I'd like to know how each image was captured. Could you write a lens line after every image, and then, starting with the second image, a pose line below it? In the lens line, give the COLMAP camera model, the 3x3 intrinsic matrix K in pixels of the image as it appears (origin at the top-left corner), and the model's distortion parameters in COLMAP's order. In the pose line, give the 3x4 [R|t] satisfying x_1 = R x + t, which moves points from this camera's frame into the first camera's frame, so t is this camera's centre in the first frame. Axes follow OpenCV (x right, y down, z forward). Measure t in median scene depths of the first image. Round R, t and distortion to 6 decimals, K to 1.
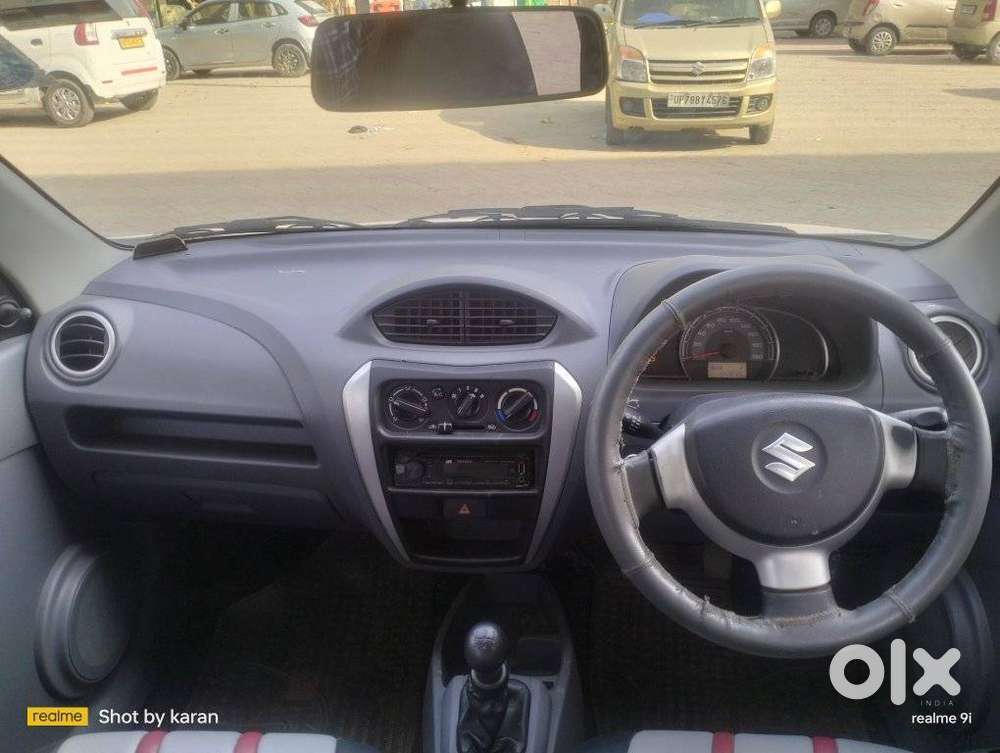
lens RADIAL K [[814.3, 0, 500.0], [0, 814.3, 376.5], [0, 0, 1]] dist [-0.015294, -0.011312]
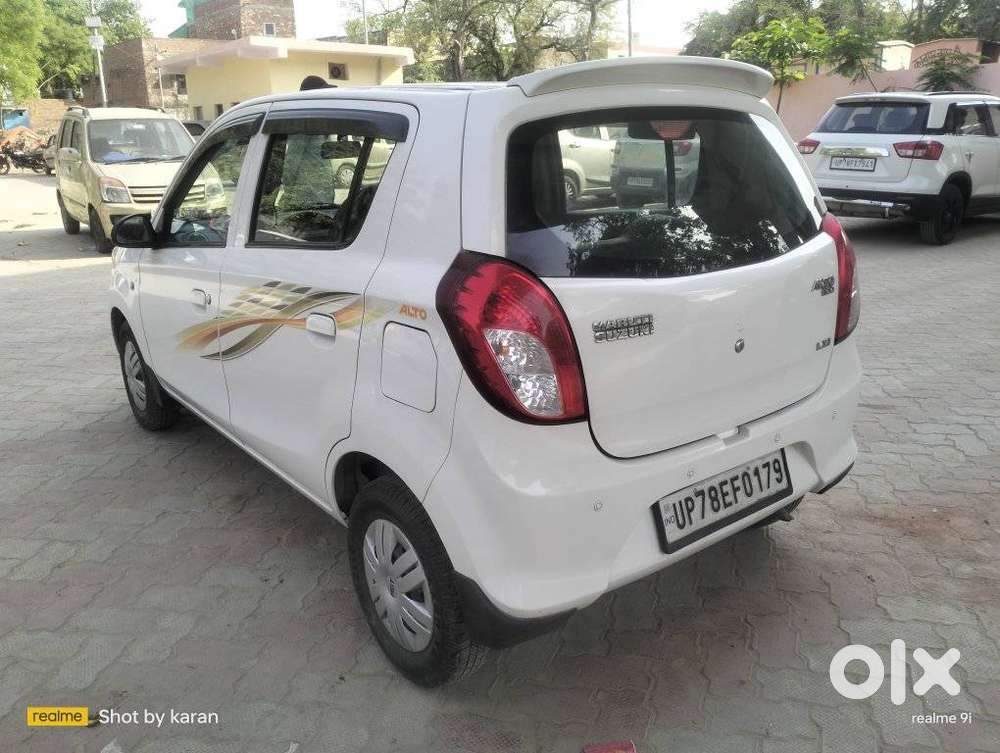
lens RADIAL K [[796.5, 0, 505.6], [0, 796.5, 379.2], [0, 0, 1]] dist [0.089745, -0.168221]
pose [[0.743773, -0.184080, 0.642586, -0.181123], [0.279071, 0.959056, -0.048277, 0.099540], [-0.607389, 0.215235, 0.764691, -0.210416]]
